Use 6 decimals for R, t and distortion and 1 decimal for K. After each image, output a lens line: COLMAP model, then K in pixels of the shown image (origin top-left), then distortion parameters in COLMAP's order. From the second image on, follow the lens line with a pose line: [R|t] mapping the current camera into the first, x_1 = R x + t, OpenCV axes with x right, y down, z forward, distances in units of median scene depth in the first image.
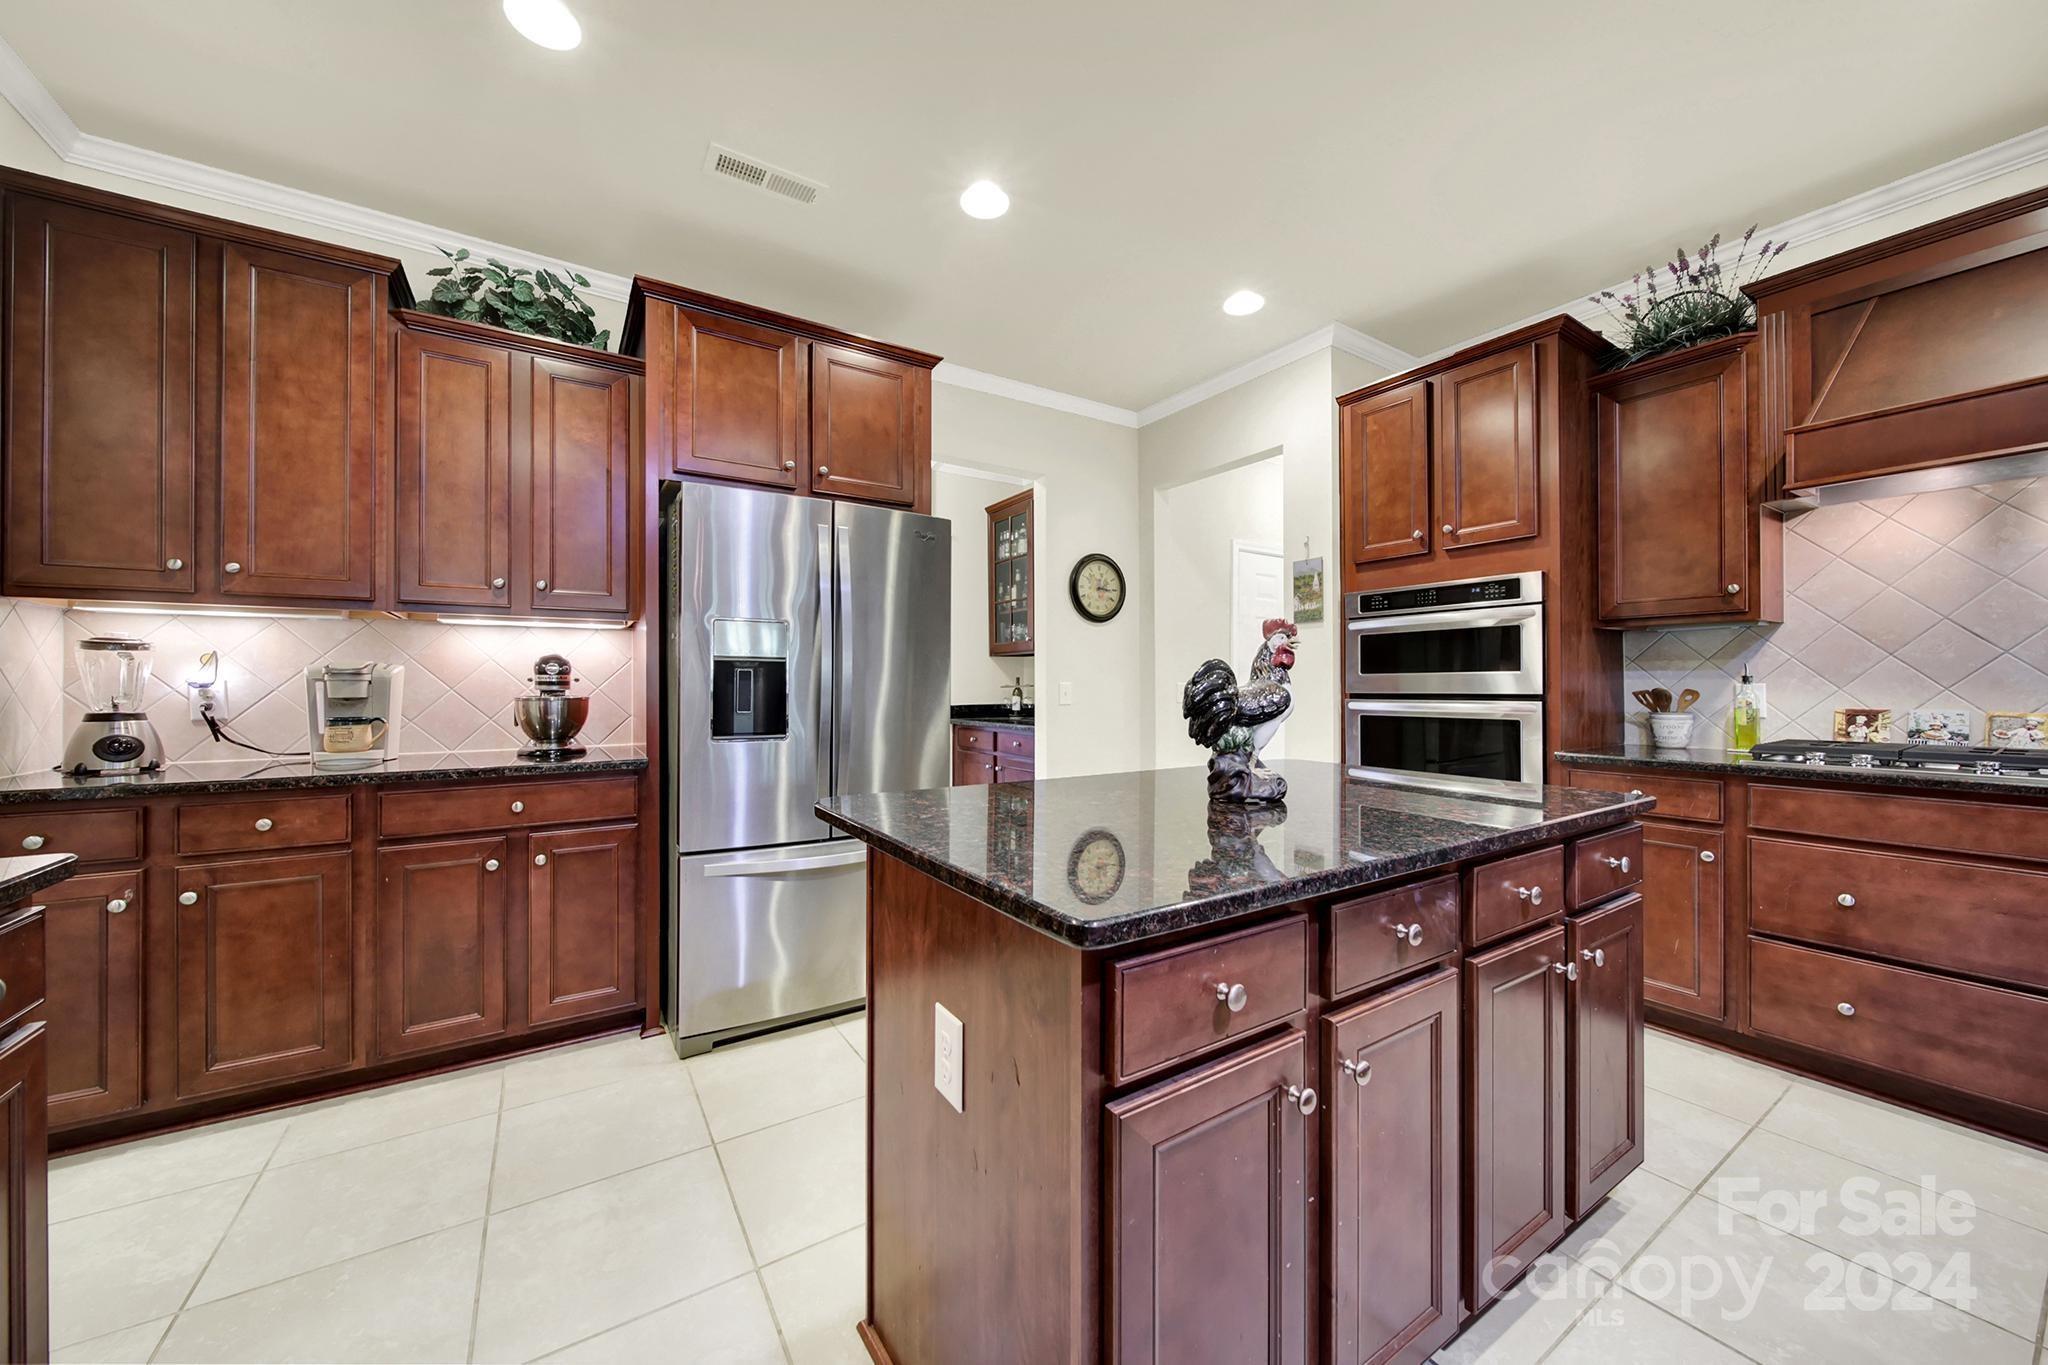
lens RADIAL K [[734.3, 0, 1145.3], [0, 734.3, 683.0], [0, 0, 1]] dist [-0.005938, -0.000483]
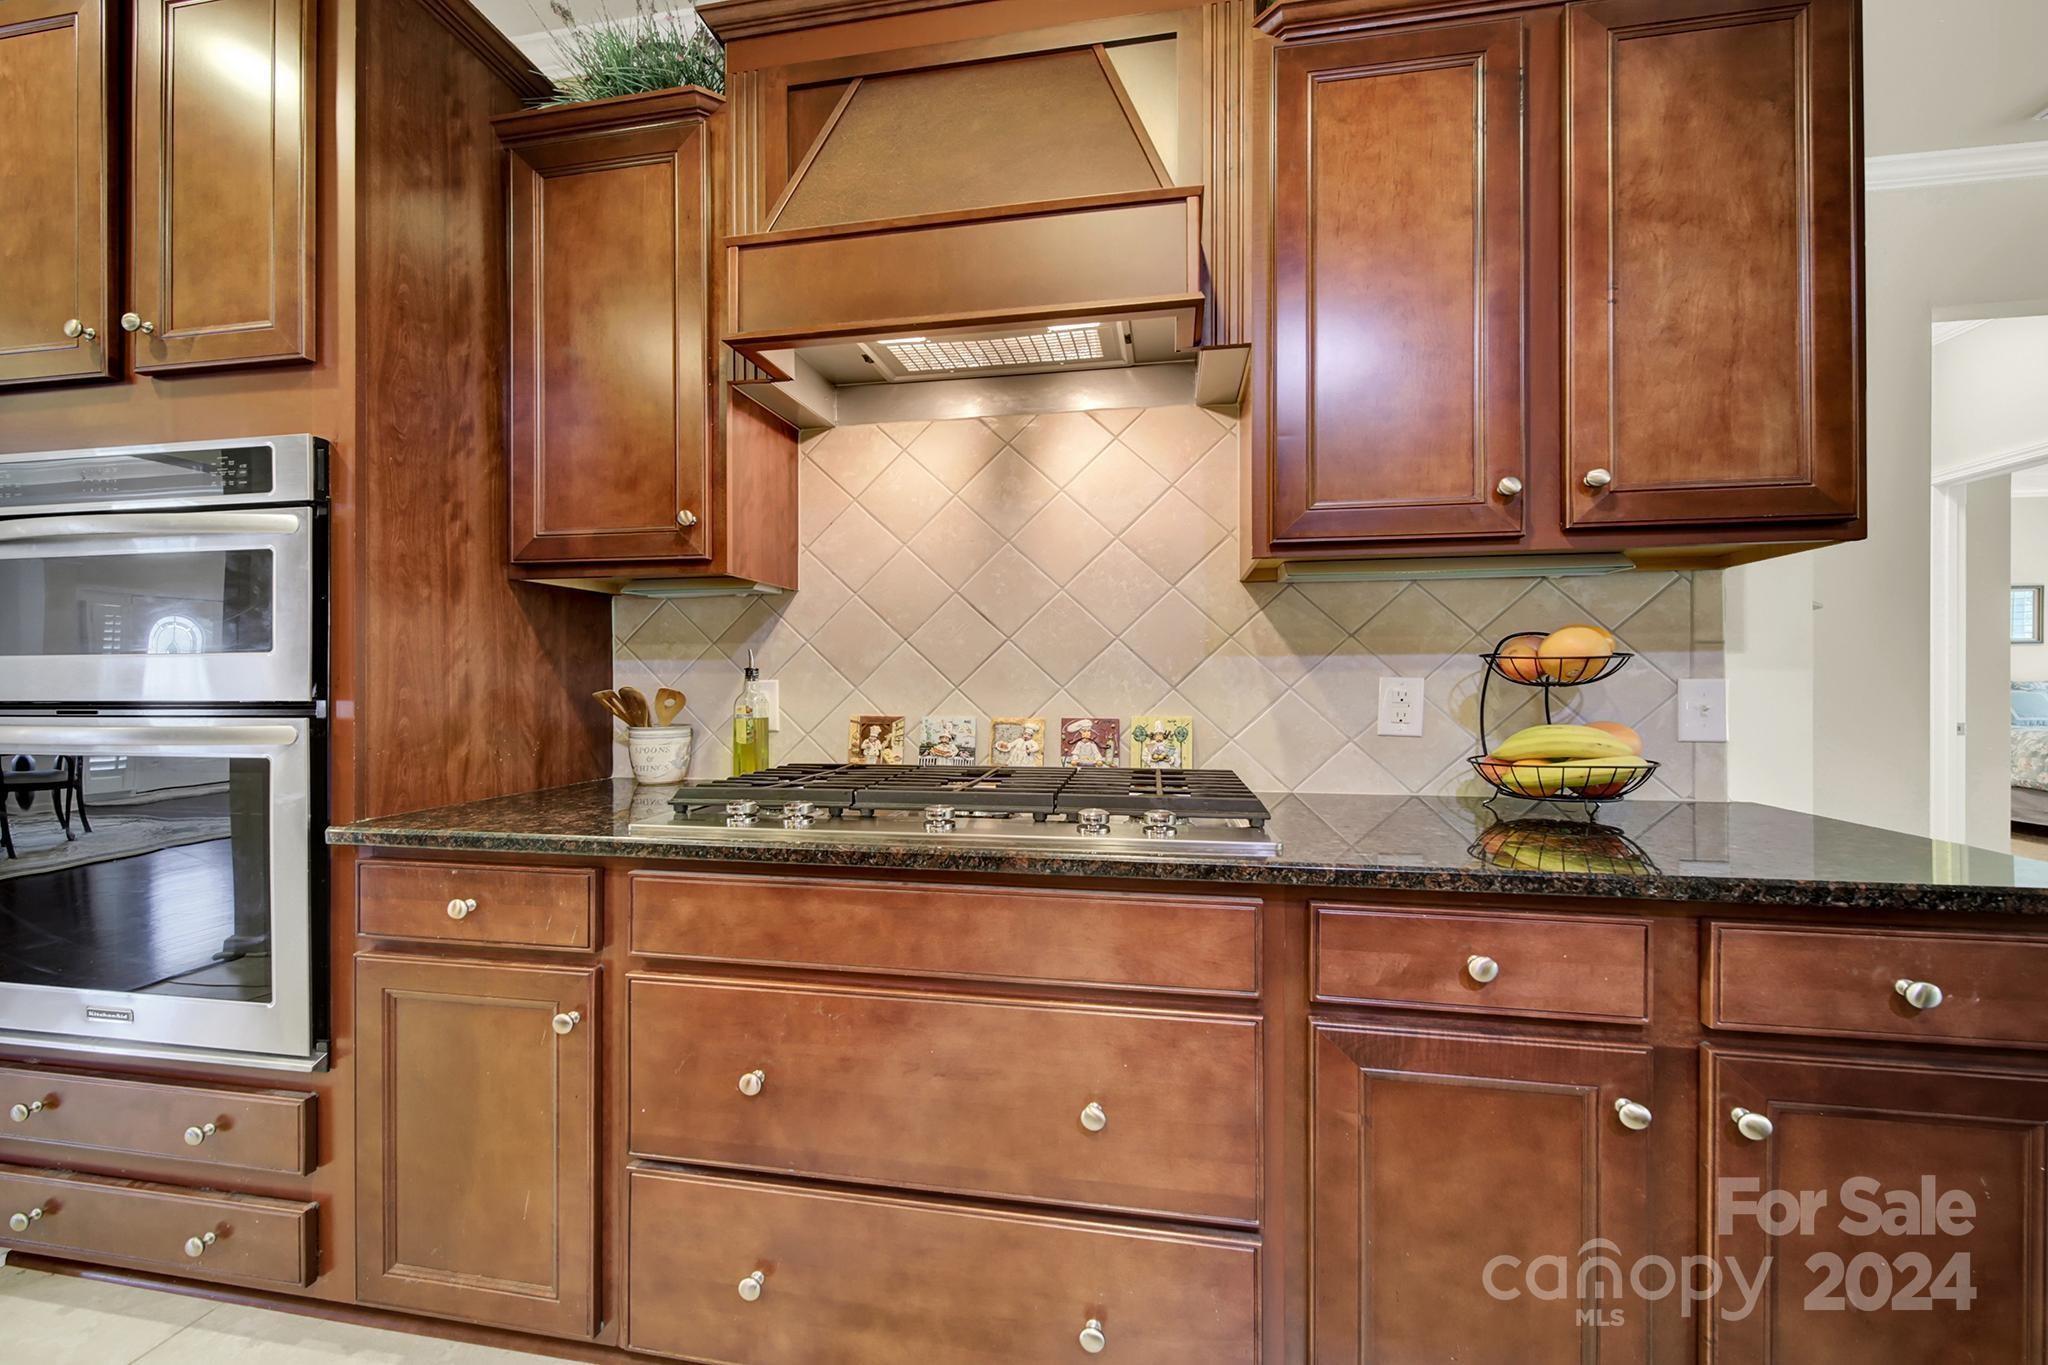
lens RADIAL K [[660.3, 0, 1051.5], [0, 660.3, 686.3], [0, 0, 1]] dist [-0.001376, -0.000063]
pose [[0.720057, -0.002920, 0.693909, 0.690710], [-0.001809, 0.999980, 0.006085, 0.002824], [-0.693912, -0.005636, 0.720037, 0.440773]]
